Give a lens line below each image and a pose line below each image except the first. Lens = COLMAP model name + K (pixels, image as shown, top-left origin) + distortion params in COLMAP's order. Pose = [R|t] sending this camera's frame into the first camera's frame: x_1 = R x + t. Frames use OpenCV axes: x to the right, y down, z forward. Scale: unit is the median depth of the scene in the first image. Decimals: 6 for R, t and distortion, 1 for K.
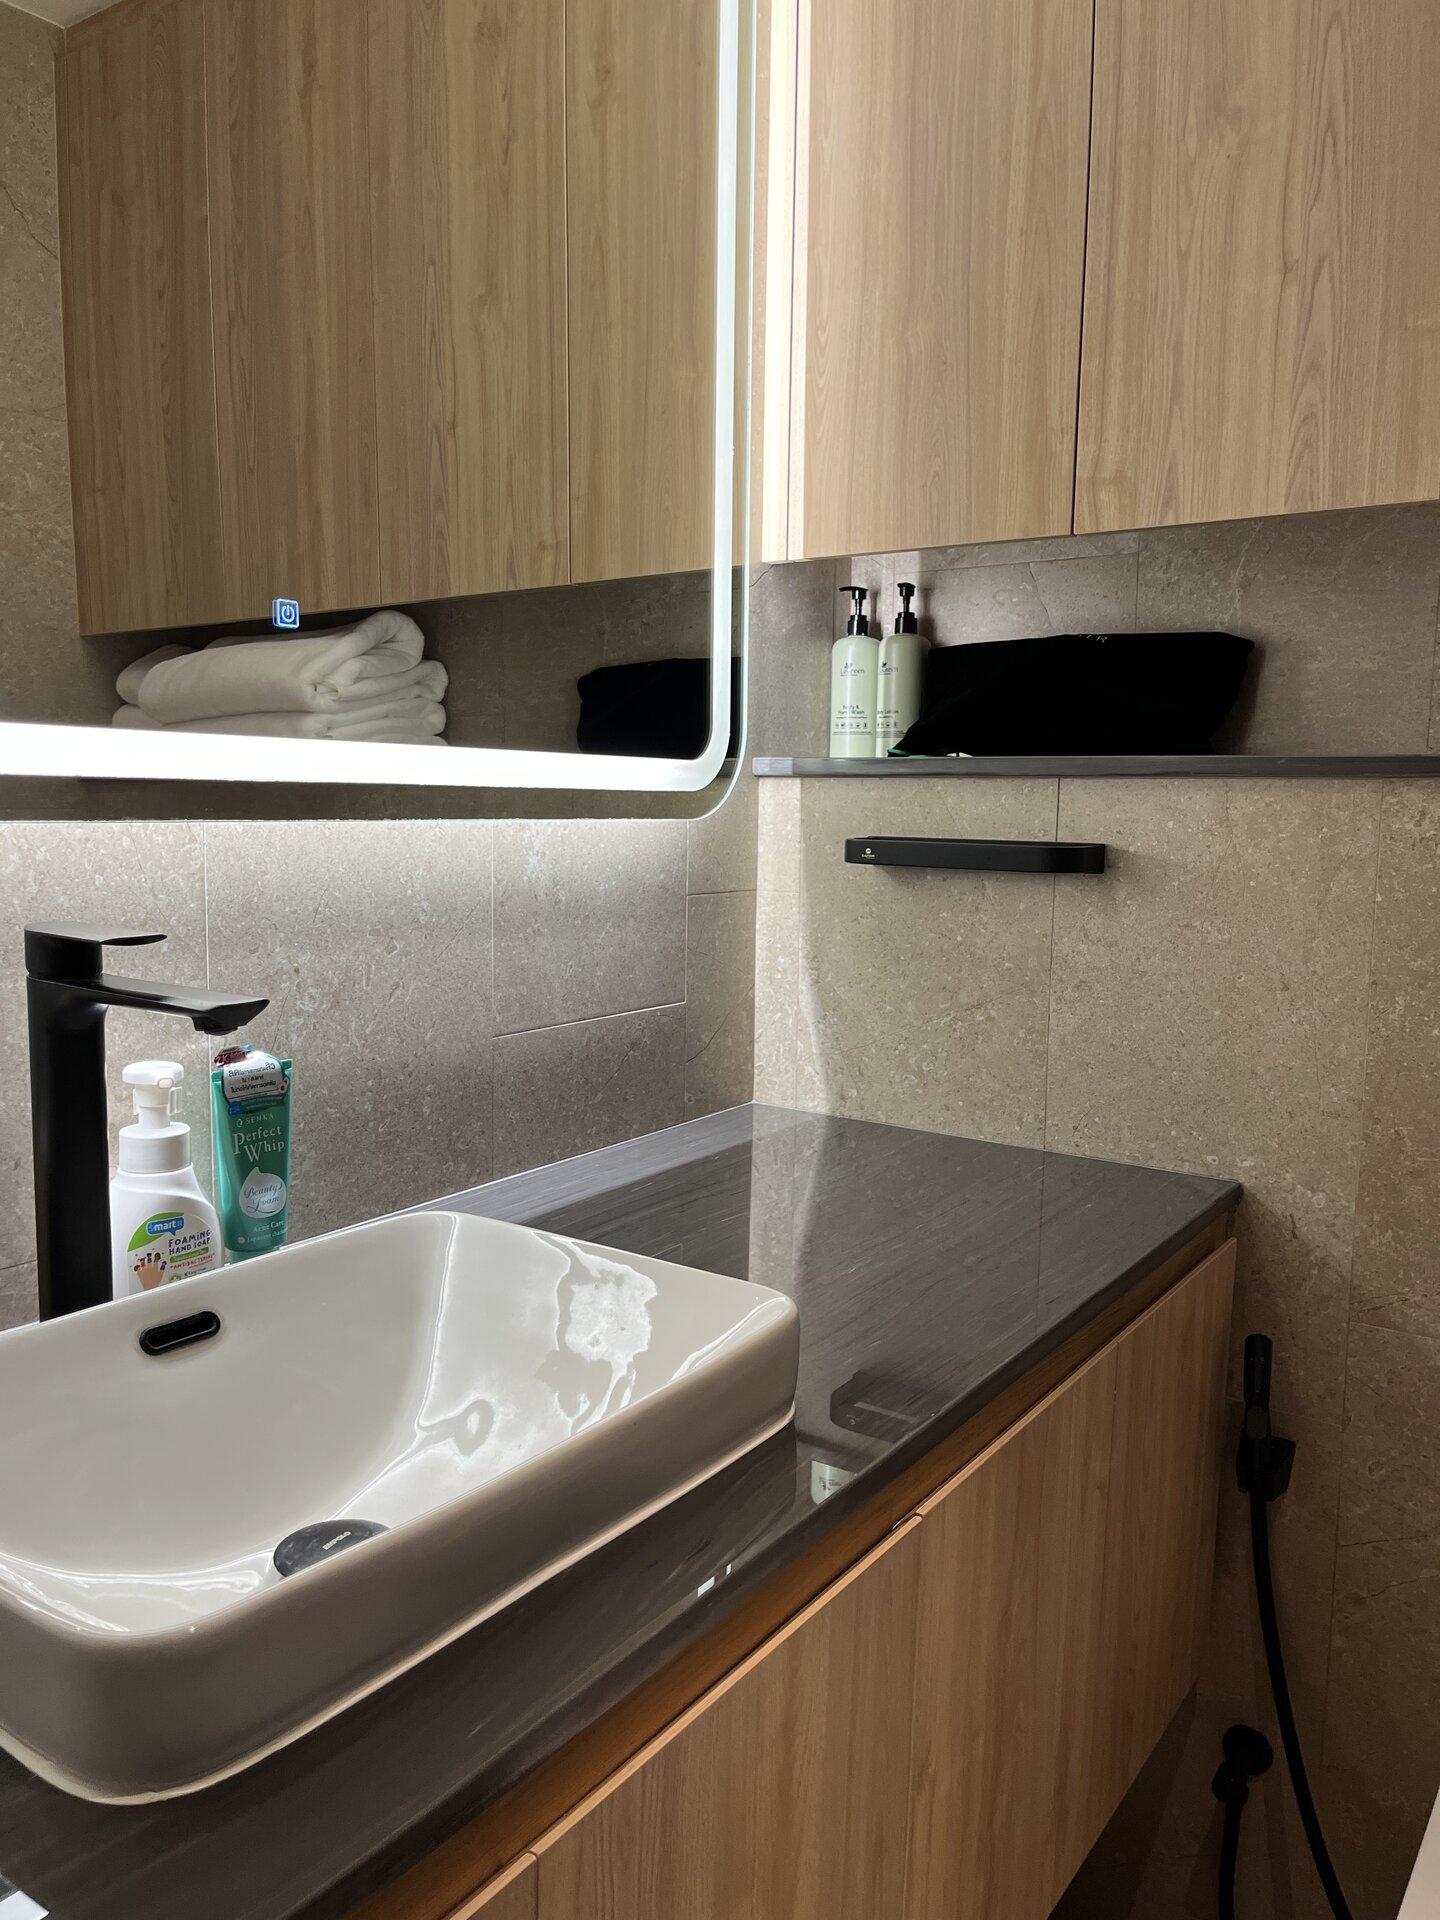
lens RADIAL K [[1456.4, 0, 734.2], [0, 1456.4, 971.1], [0, 0, 1]] dist [0.072683, -0.095072]
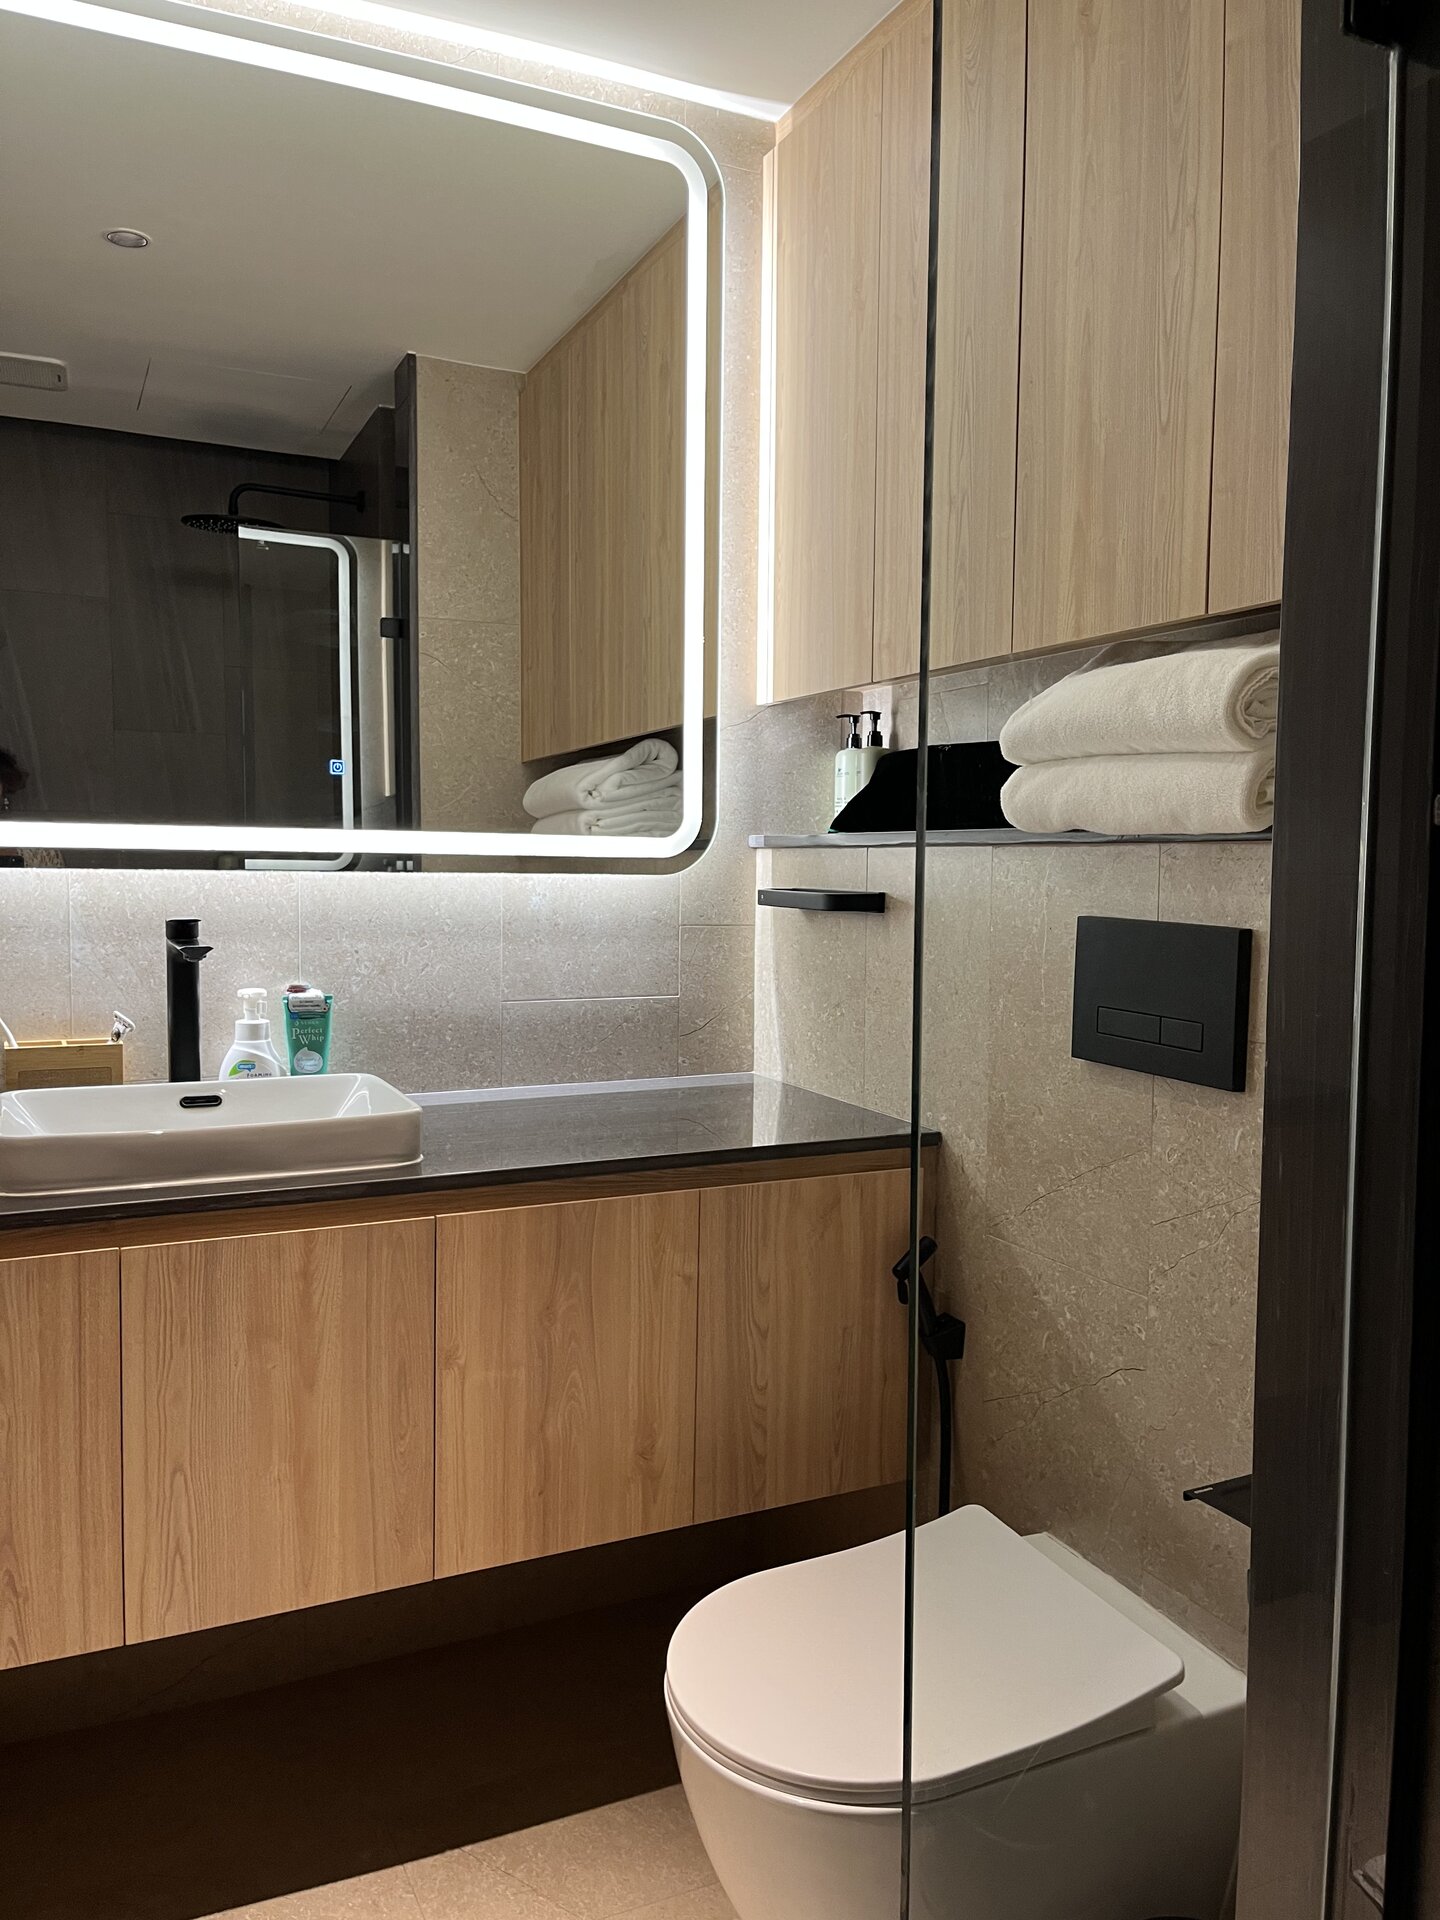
lens RADIAL K [[1451.5, 0, 738.8], [0, 1451.5, 959.8], [0, 0, 1]] dist [0.071220, -0.094987]
pose [[0.868116, 0.028903, -0.495520, 0.846544], [-0.058180, 0.997347, -0.043754, 0.050852], [0.492941, 0.066813, 0.867494, -0.309424]]
